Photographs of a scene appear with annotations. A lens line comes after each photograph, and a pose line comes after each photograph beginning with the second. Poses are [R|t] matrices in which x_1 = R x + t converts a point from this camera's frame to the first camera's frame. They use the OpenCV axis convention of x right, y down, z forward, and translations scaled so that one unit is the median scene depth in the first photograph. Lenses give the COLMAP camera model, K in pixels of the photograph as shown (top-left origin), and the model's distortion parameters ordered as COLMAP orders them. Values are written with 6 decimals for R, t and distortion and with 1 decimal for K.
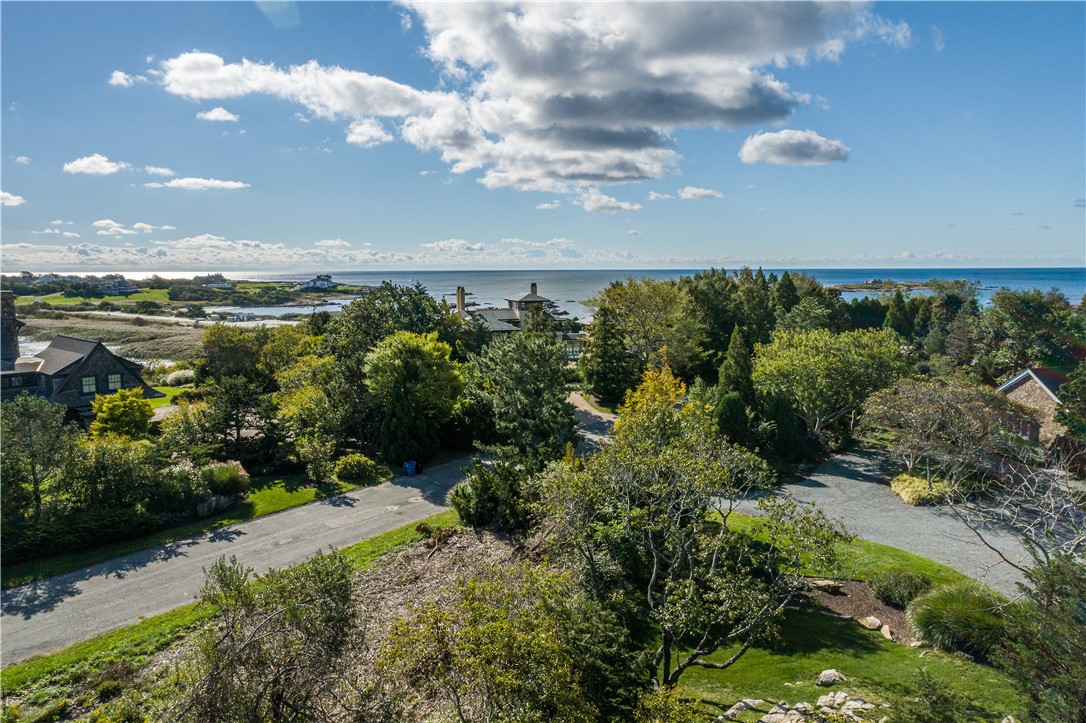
lens RADIAL K [[742.3, 0, 547.0], [0, 742.3, 285.4], [0, 0, 1]] dist [-0.002471, 0.002273]
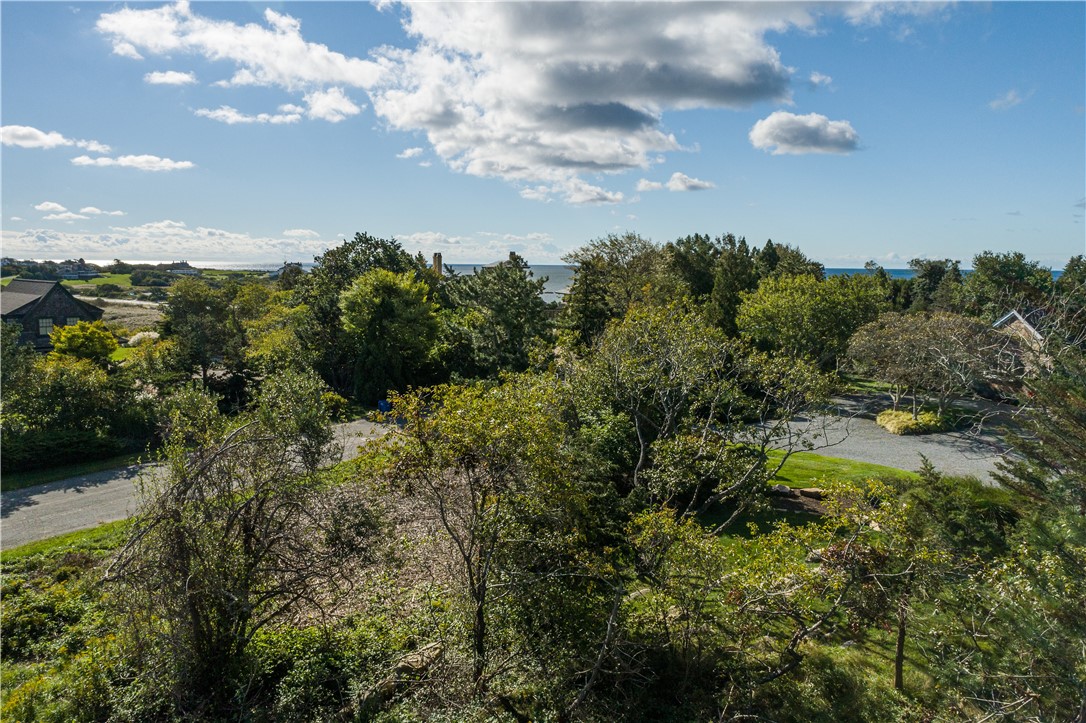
lens RADIAL K [[750.8, 0, 543.0], [0, 750.8, 361.5], [0, 0, 1]] dist [0.001518, 0.000493]
pose [[0.999459, 0.008784, 0.031682, -0.010350], [-0.008923, 0.999951, 0.004251, 0.175391], [-0.031643, -0.004532, 0.999489, 0.015725]]
